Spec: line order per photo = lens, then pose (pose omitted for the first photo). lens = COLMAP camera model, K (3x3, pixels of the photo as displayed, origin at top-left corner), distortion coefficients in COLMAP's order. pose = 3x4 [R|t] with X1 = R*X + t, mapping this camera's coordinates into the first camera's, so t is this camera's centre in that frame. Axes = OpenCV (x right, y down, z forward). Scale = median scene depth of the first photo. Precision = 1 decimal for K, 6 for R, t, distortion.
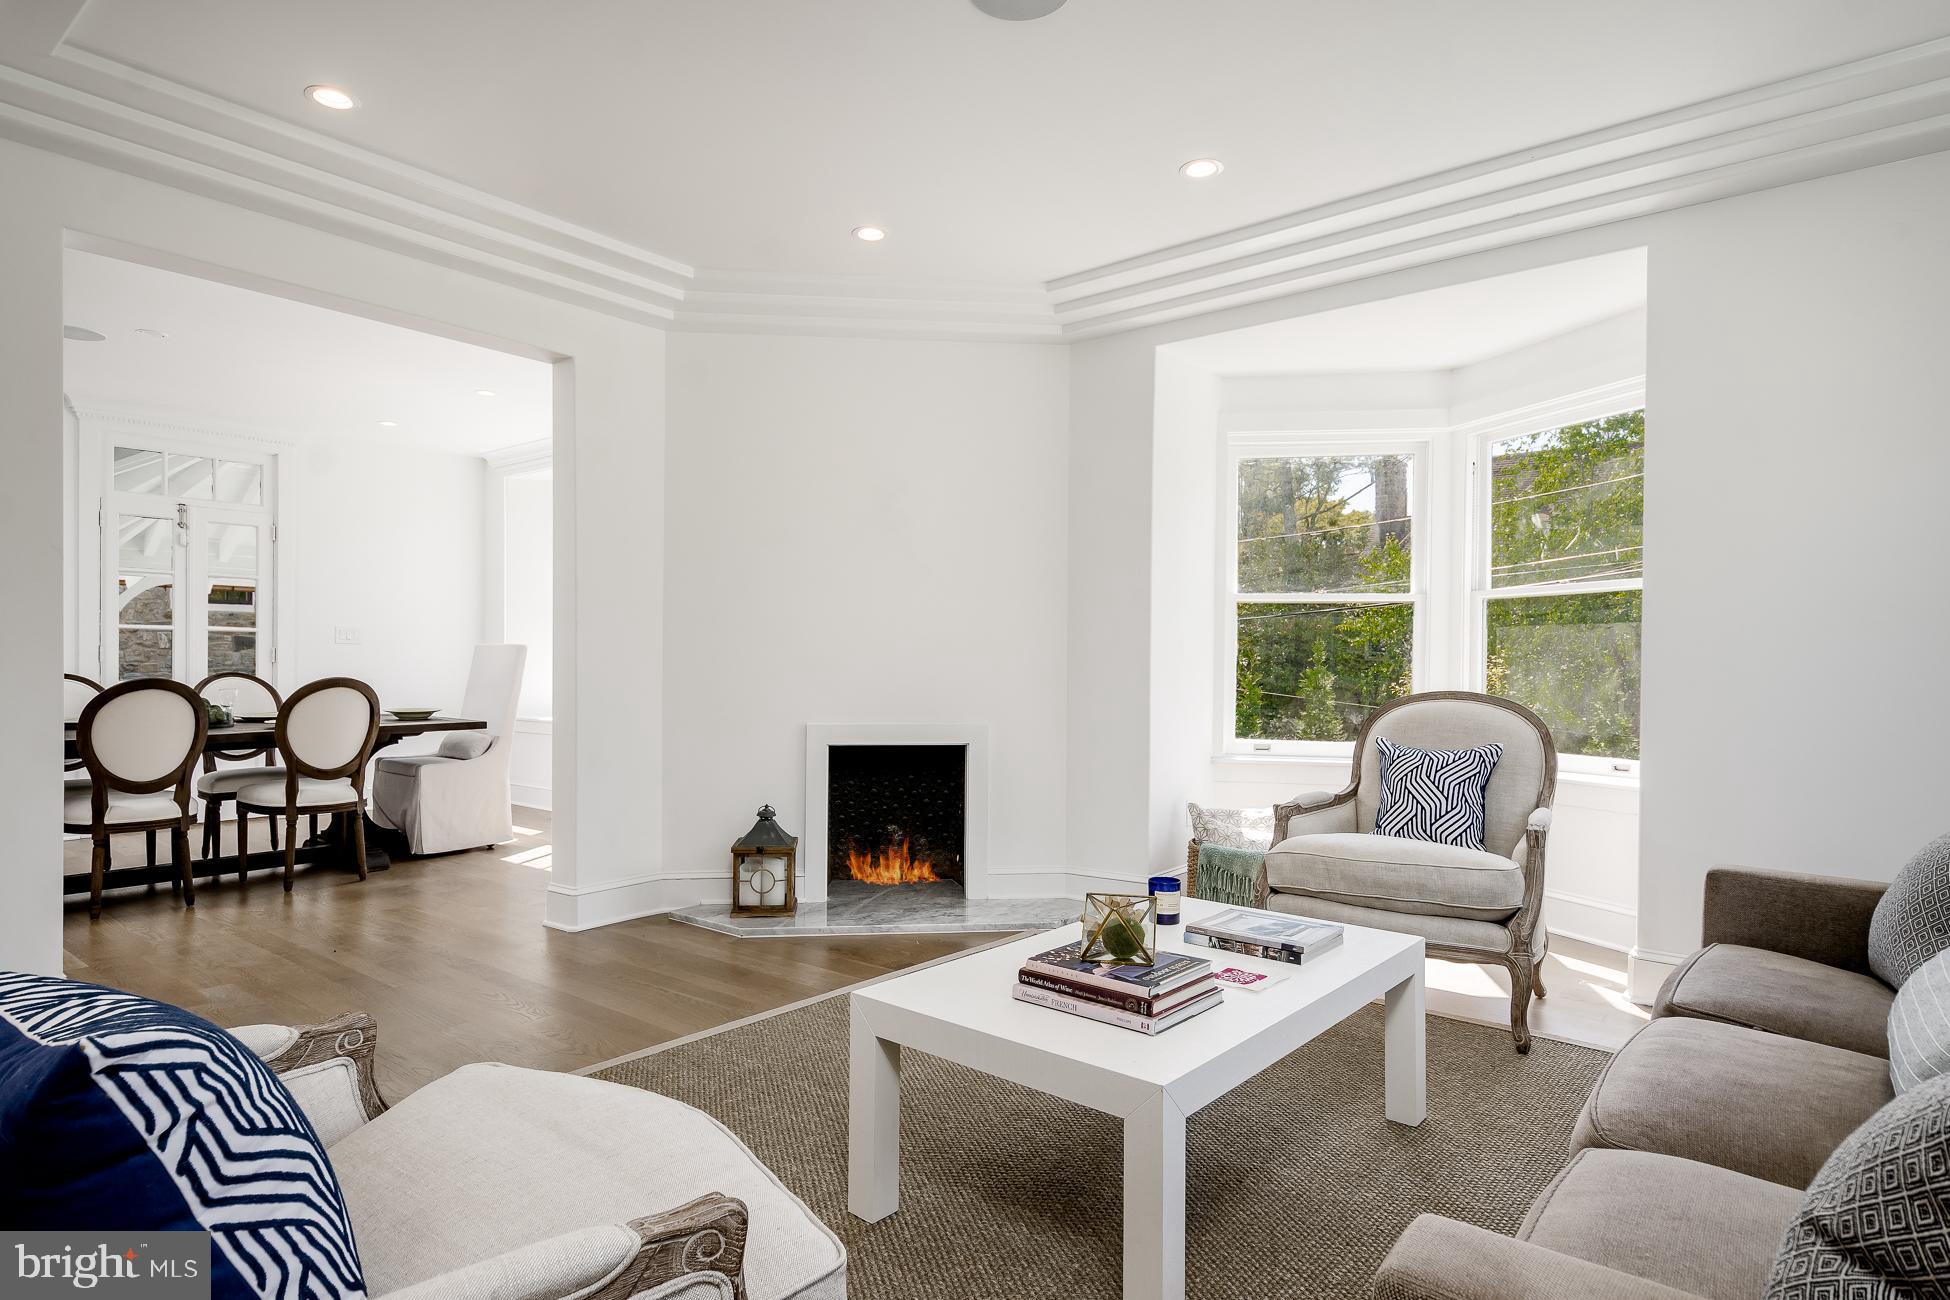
lens RADIAL K [[1081.6, 0, 971.0], [0, 1081.6, 659.3], [0, 0, 1]] dist [0.015562, -0.009906]
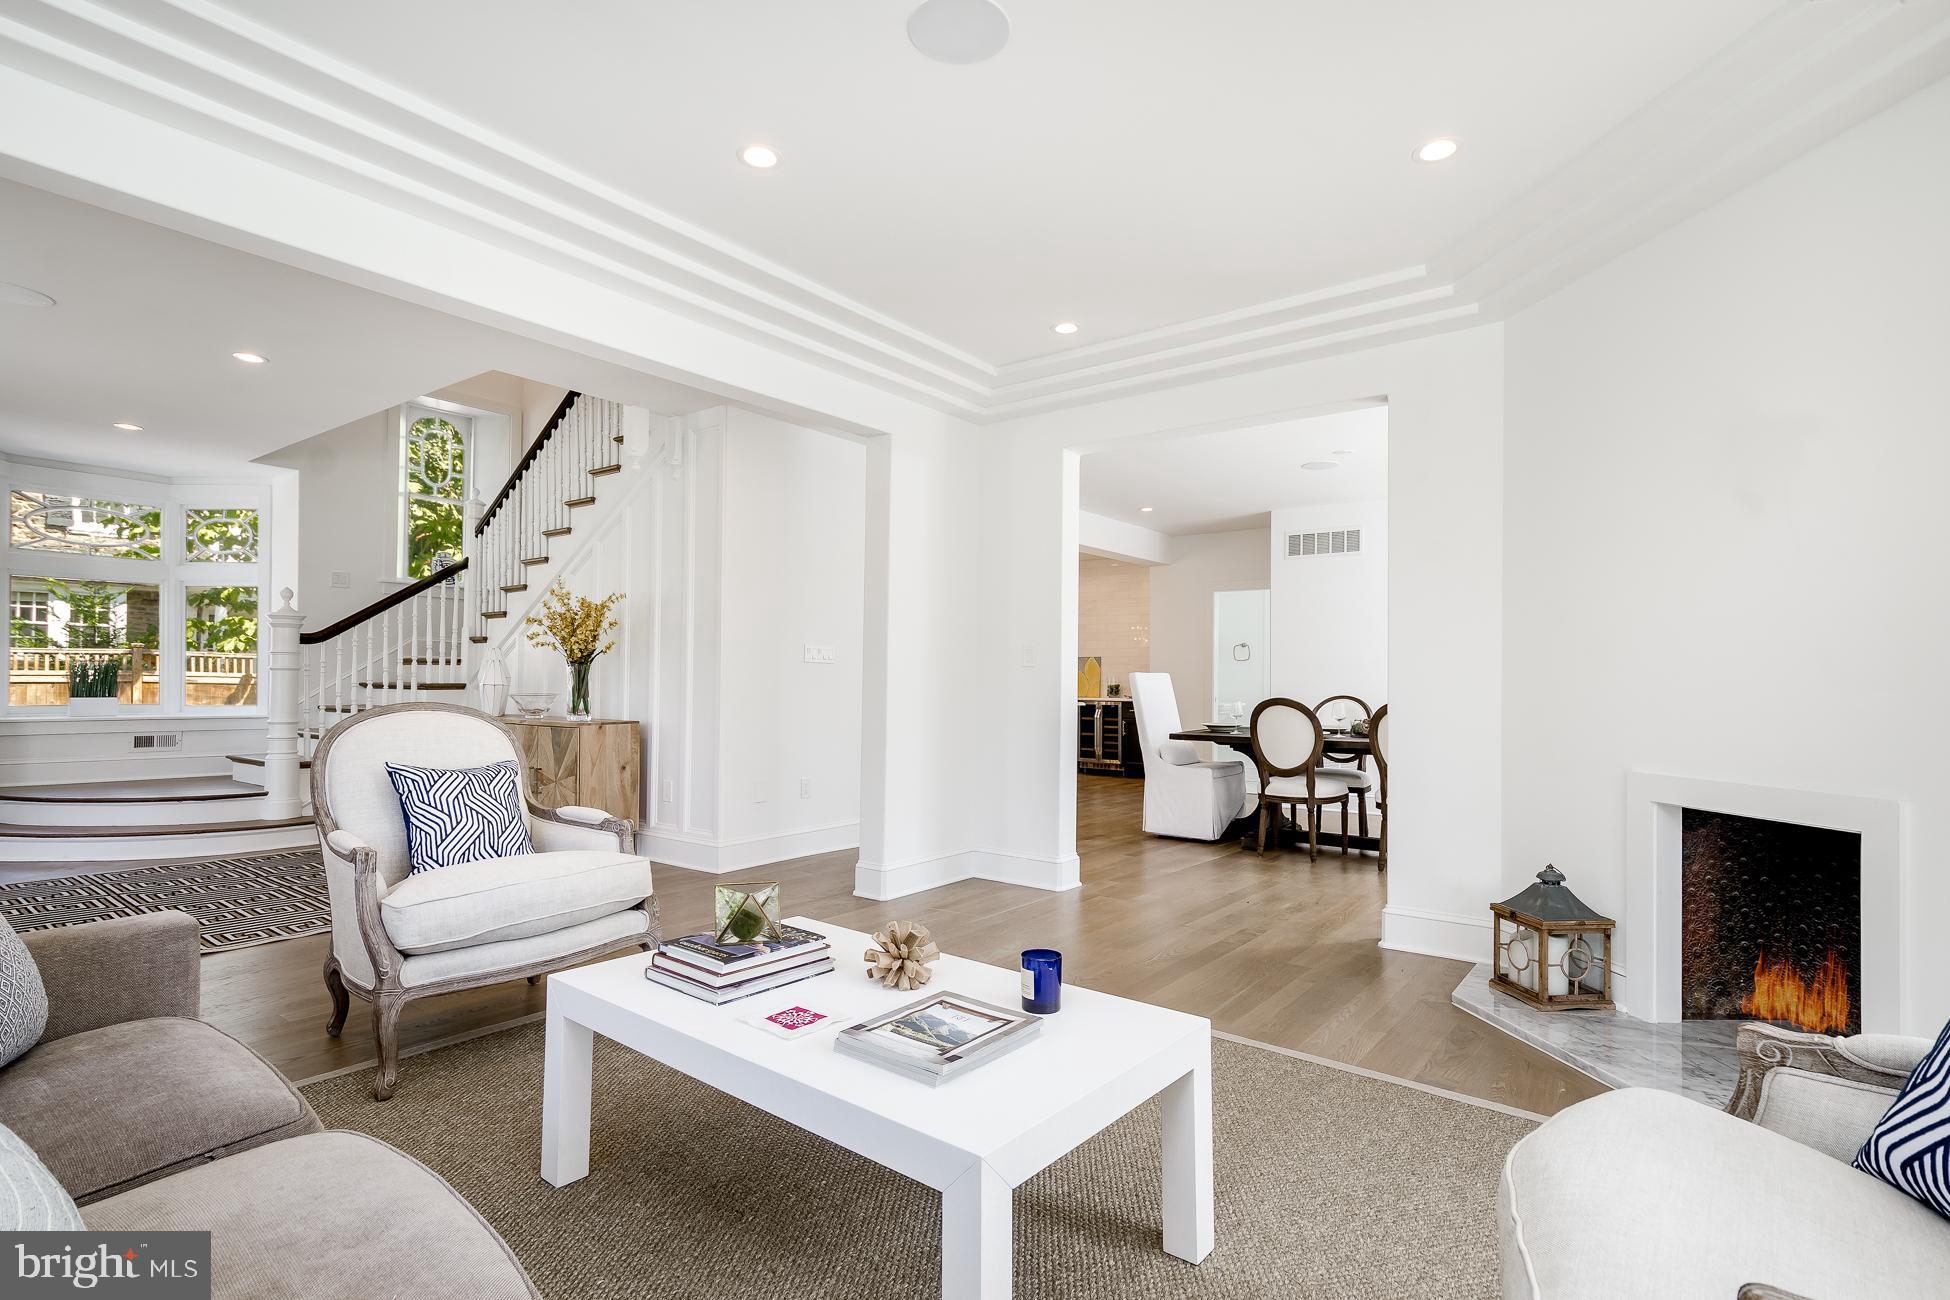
lens RADIAL K [[940.4, 0, 944.2], [0, 940.4, 676.5], [0, 0, 1]] dist [0.001726, -0.002797]
pose [[0.009303, -0.012931, -0.999873, 0.506076], [-0.006295, 0.999896, -0.012990, 0.006539], [0.999937, 0.006416, 0.009221, 0.539988]]
